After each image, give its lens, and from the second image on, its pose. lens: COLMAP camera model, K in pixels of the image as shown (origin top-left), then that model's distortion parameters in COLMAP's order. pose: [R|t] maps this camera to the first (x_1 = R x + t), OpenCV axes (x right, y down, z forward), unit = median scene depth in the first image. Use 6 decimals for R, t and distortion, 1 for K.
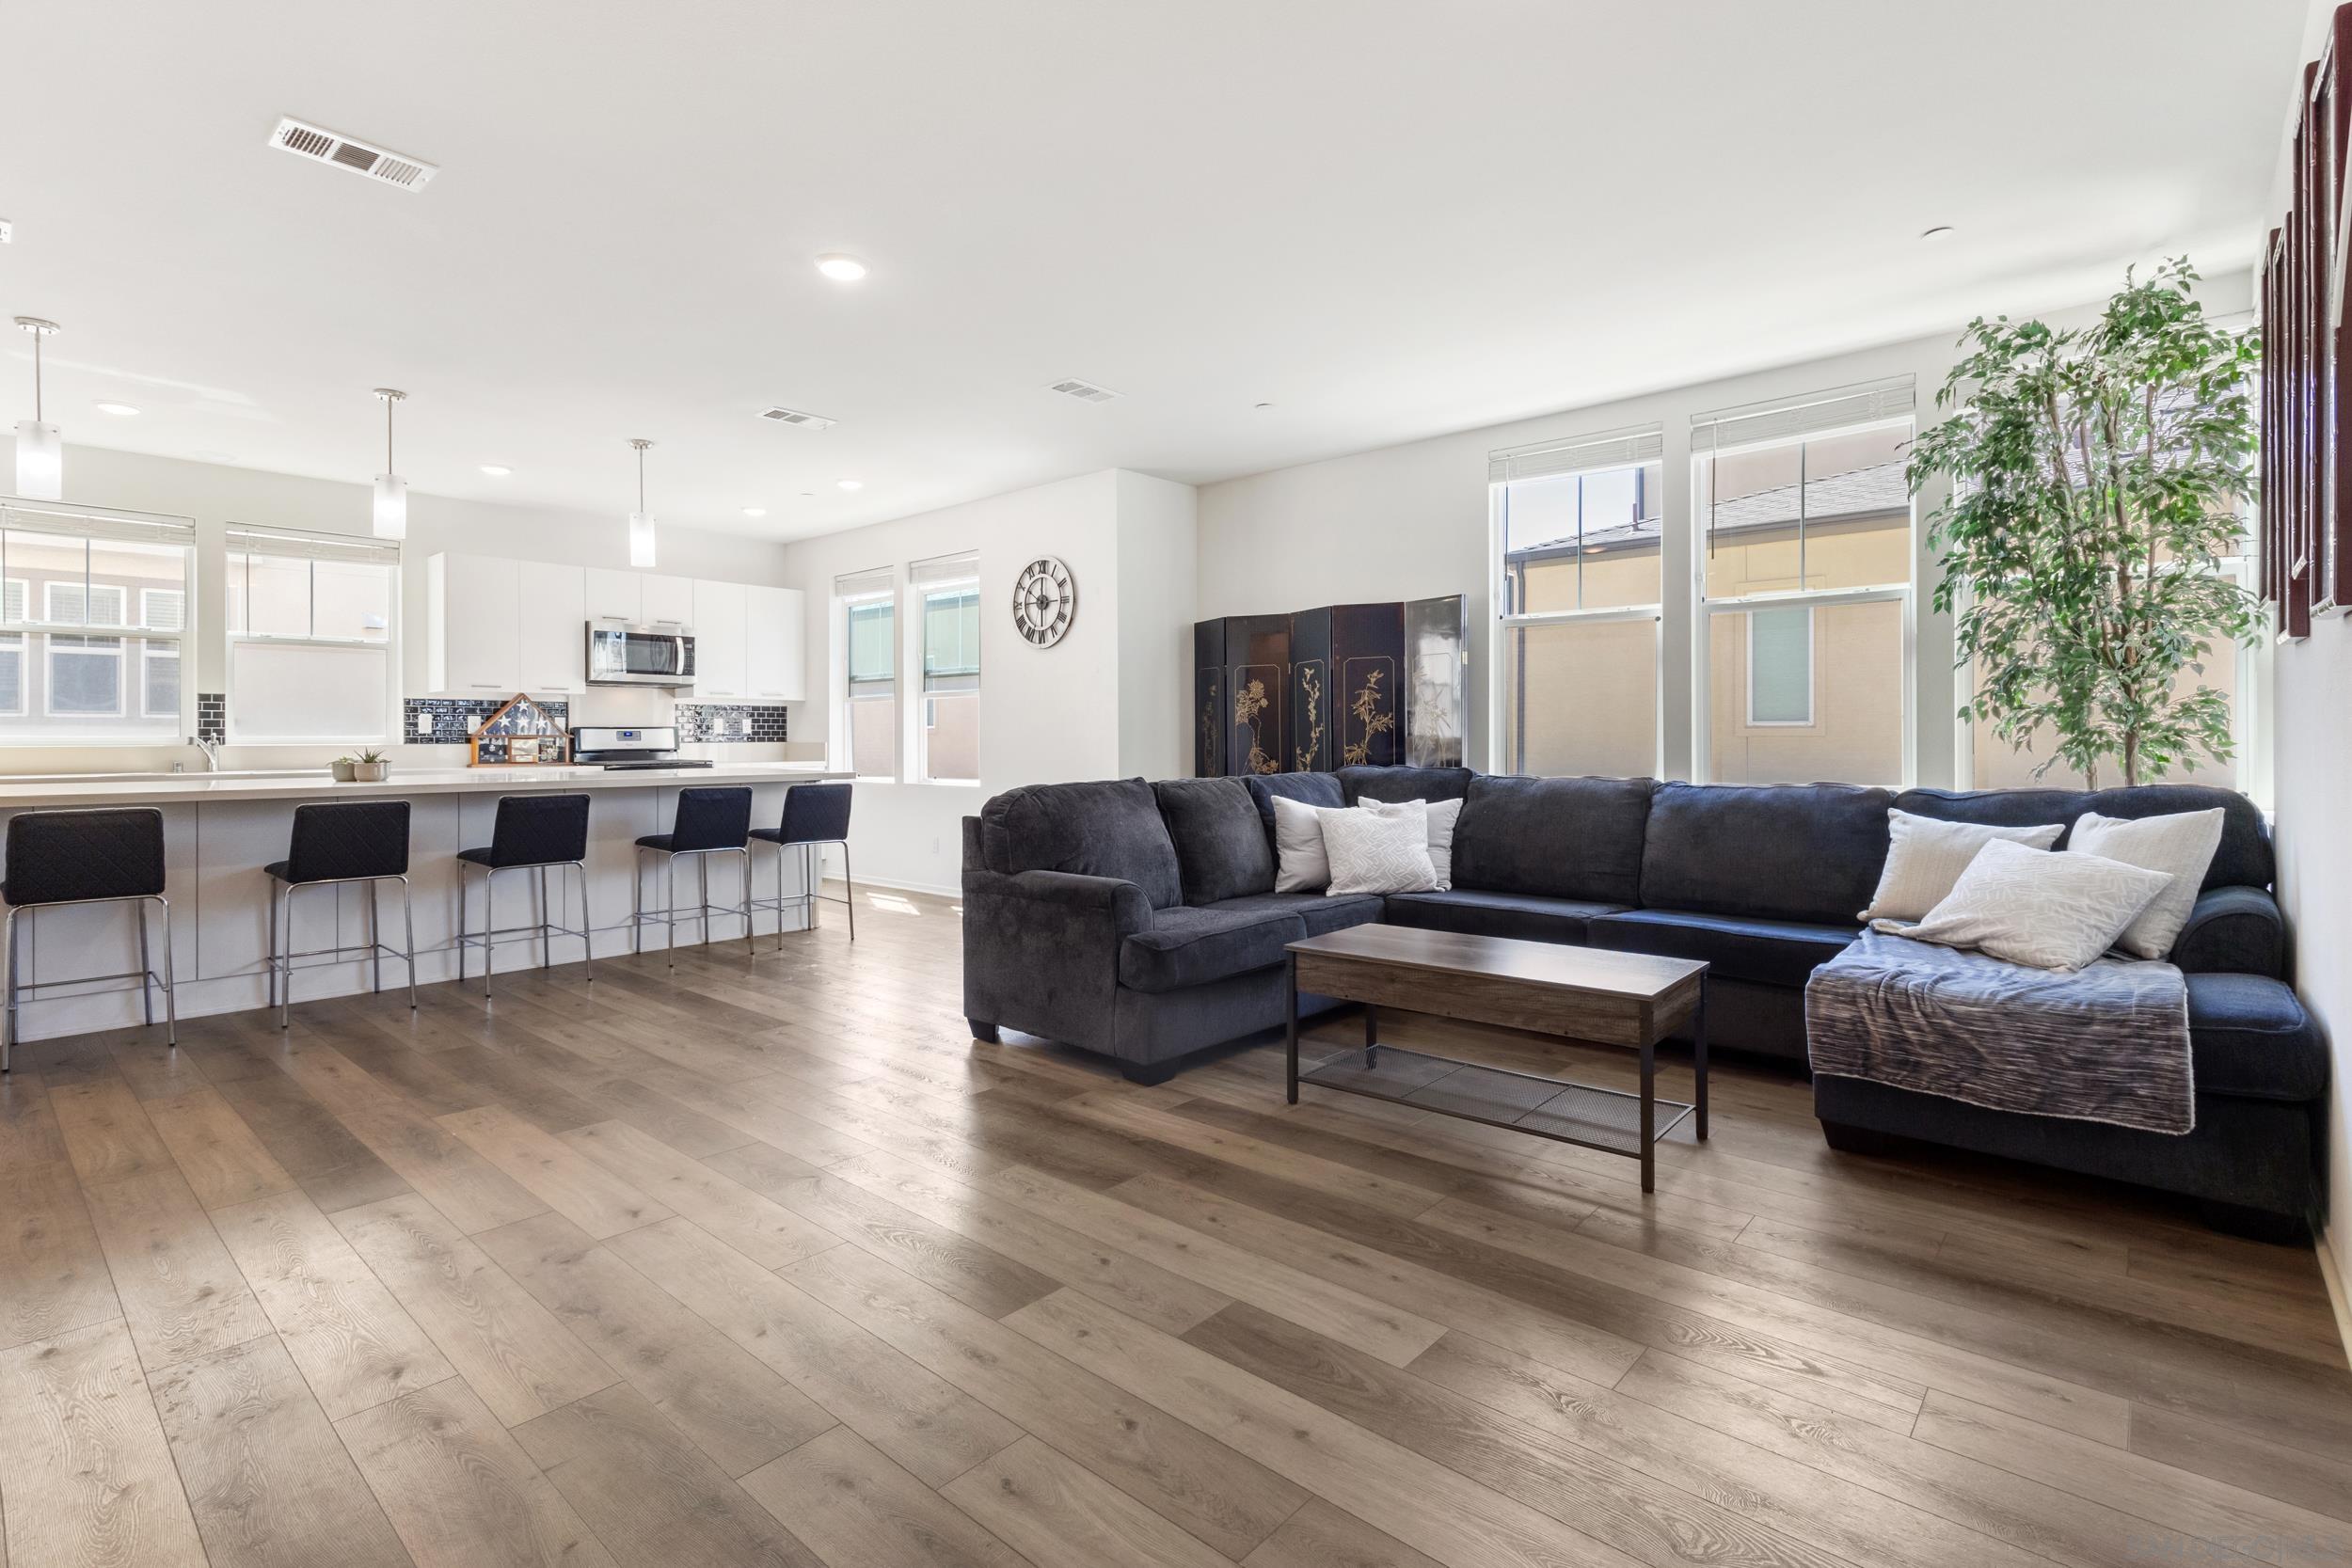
lens RADIAL K [[1106.7, 0, 1172.2], [0, 1106.7, 740.6], [0, 0, 1]] dist [0.004255, 0.001613]
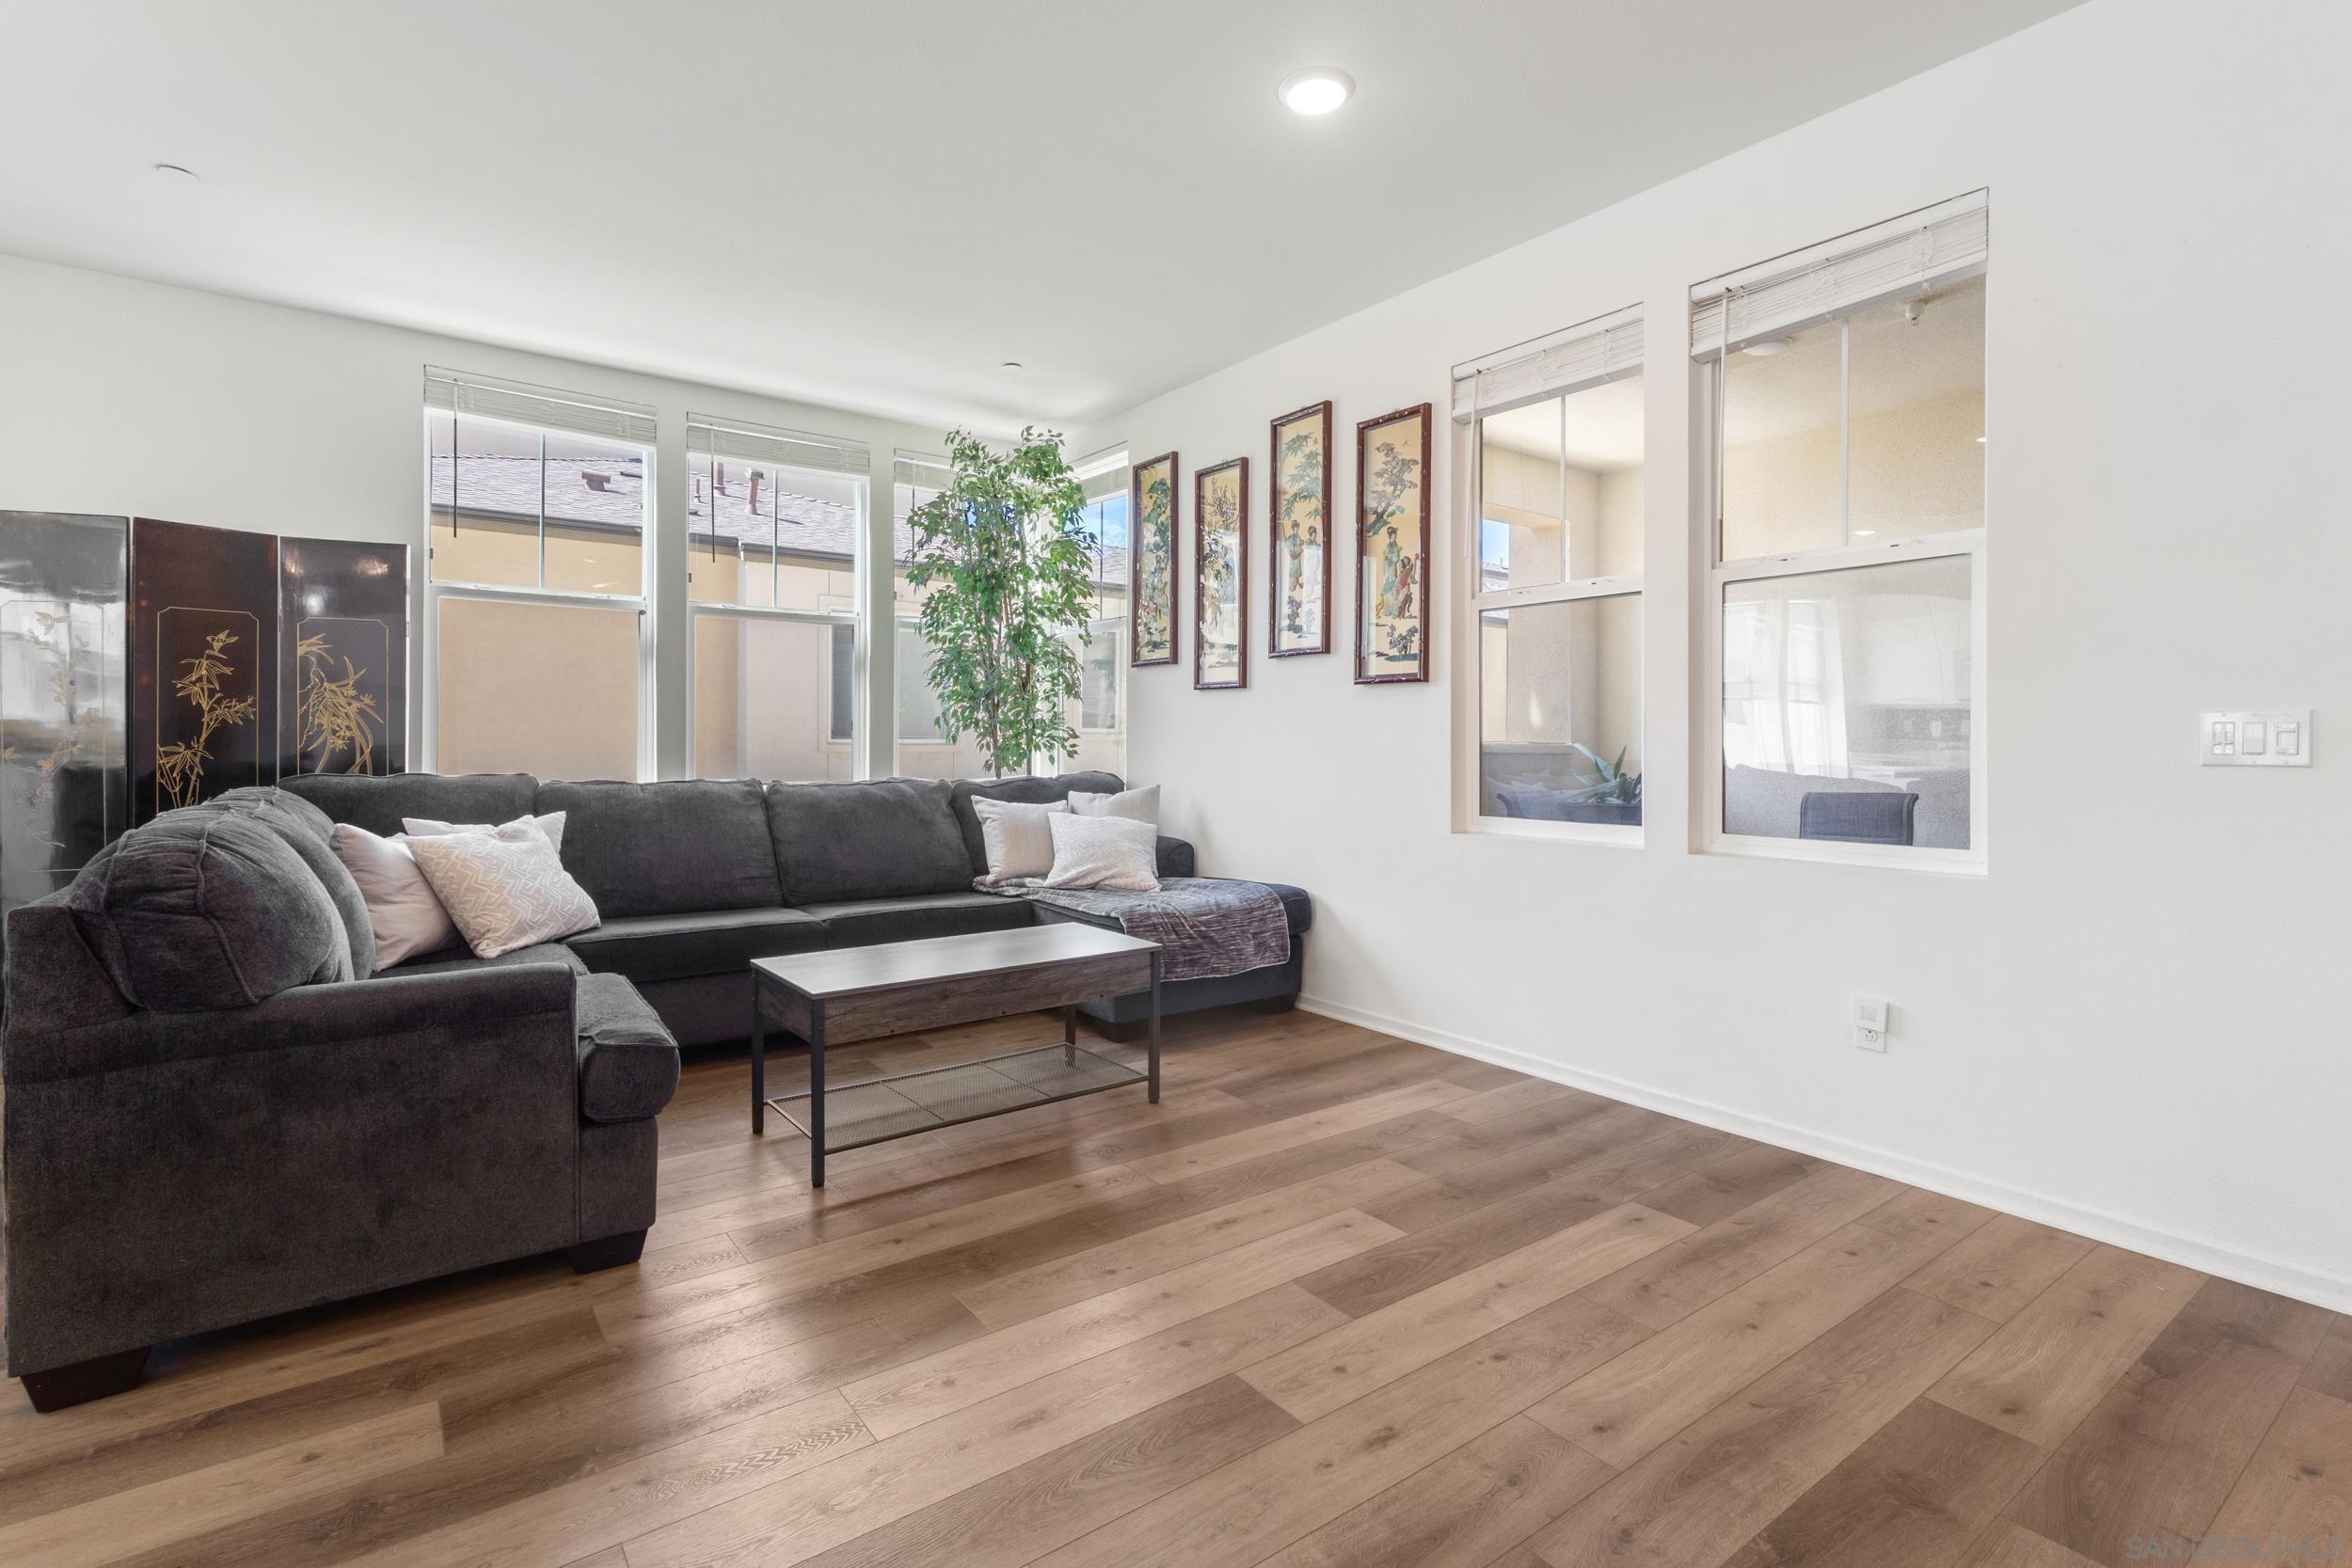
lens RADIAL K [[1096.6, 0, 1173.7], [0, 1096.6, 750.8], [0, 0, 1]] dist [0.002939, 0.000837]
pose [[0.205442, -0.002076, 0.978667, -0.404032], [-0.005635, 0.999979, 0.003304, 0.002671], [-0.978653, -0.006193, 0.205426, 0.375979]]
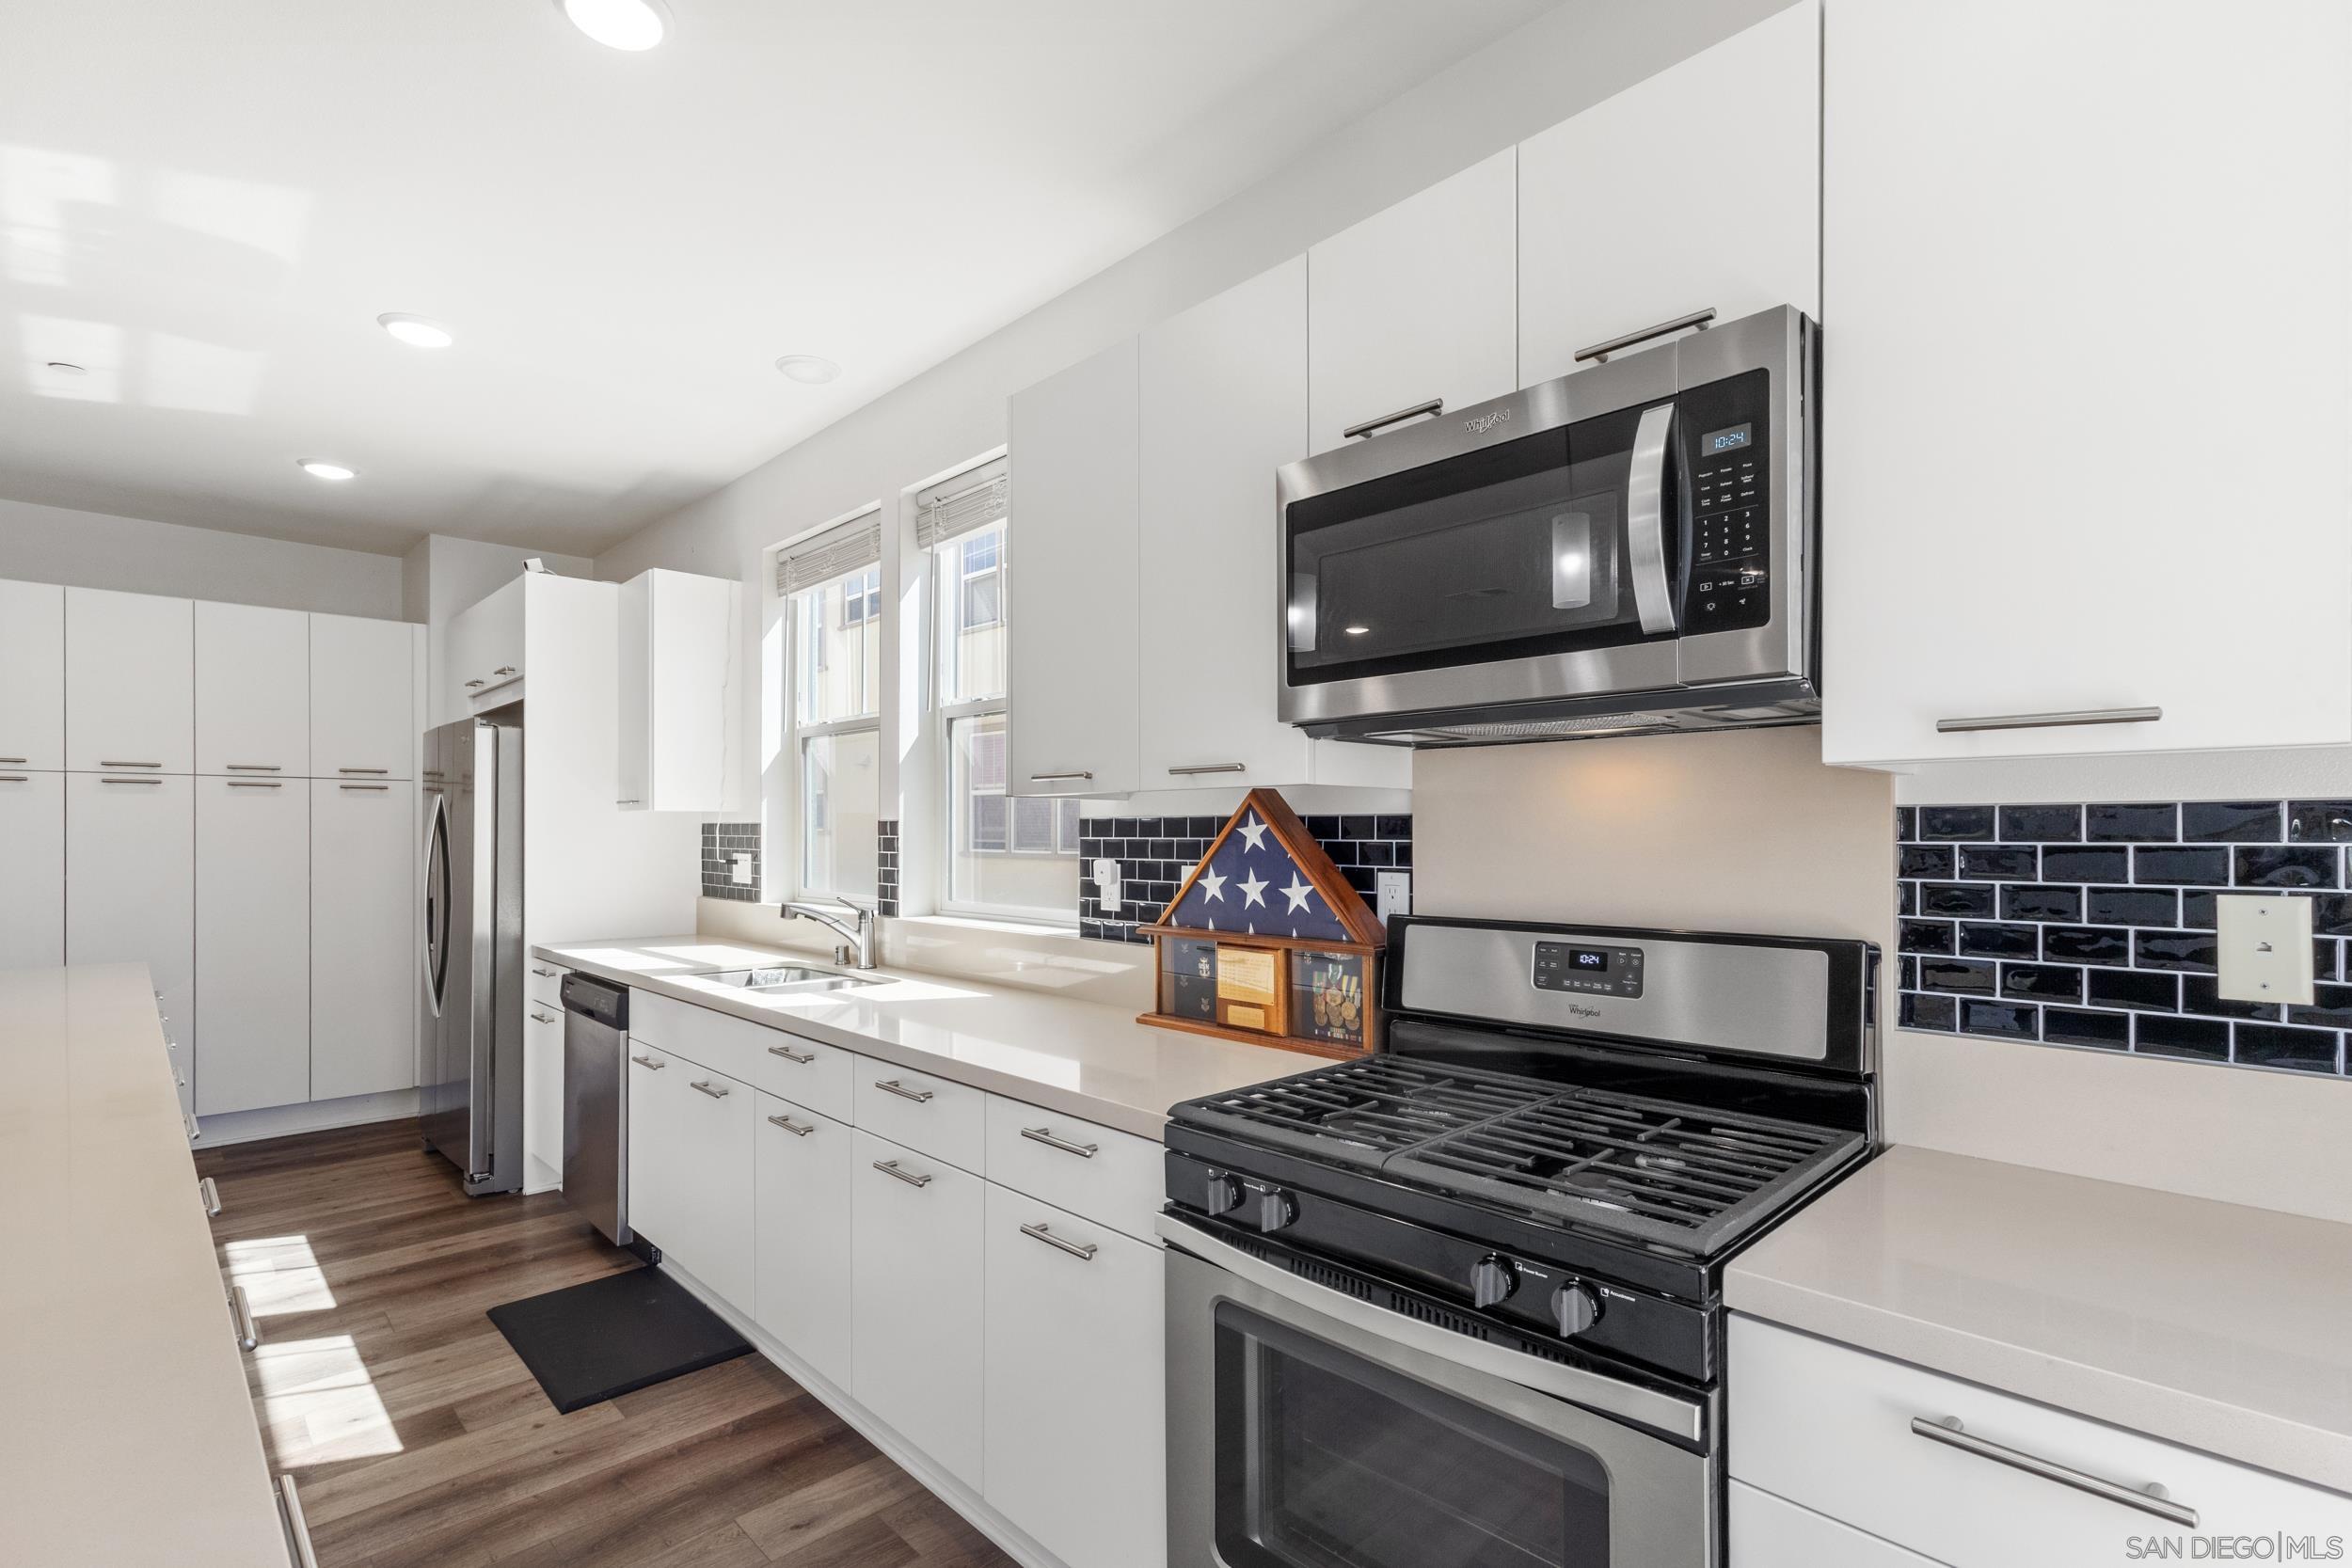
lens RADIAL K [[1110.8, 0, 1170.7], [0, 1110.8, 837.7], [0, 0, 1]] dist [0.004789, 0.001362]
pose [[-0.094802, 0.011124, -0.995434, -0.433911], [0.000784, 0.999938, 0.011100, -0.049828], [0.995496, 0.000272, -0.094805, 1.490165]]
